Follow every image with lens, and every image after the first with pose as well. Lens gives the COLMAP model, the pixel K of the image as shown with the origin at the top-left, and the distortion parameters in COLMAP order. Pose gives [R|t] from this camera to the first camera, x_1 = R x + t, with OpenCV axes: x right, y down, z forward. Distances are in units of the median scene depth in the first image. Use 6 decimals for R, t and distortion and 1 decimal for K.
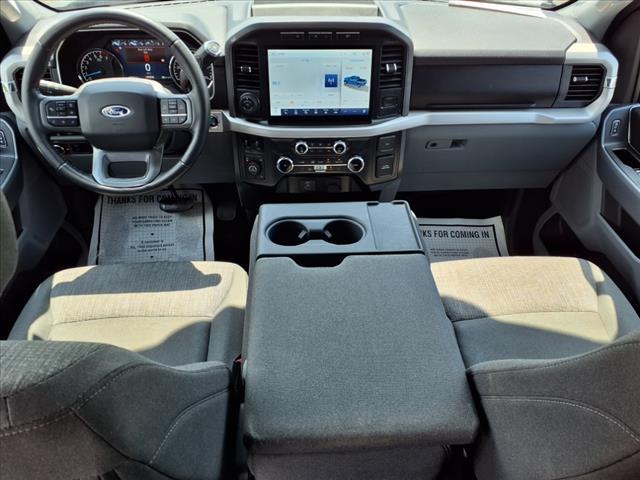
lens RADIAL K [[501.8, 0, 321.1], [0, 501.8, 248.3], [0, 0, 1]] dist [0.088263, -0.002302]
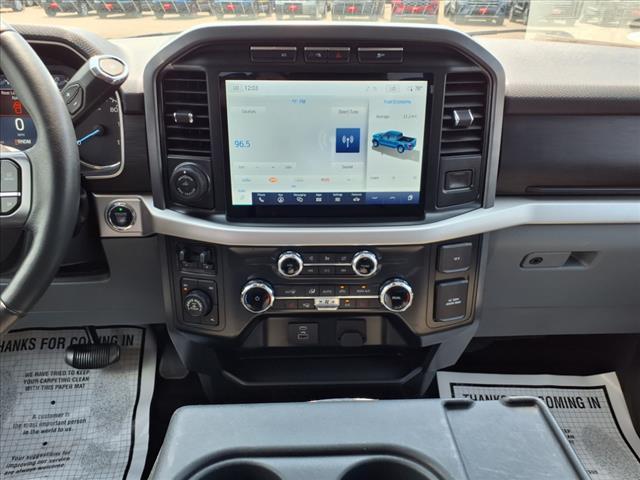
lens RADIAL K [[501.8, 0, 321.1], [0, 501.8, 248.3], [0, 0, 1]] dist [0.088263, -0.002302]
pose [[0.999884, 0.001717, -0.015129, 0.000166], [-0.005026, 0.975142, -0.221524, -0.103059], [0.014373, 0.221574, 0.975038, 0.500273]]
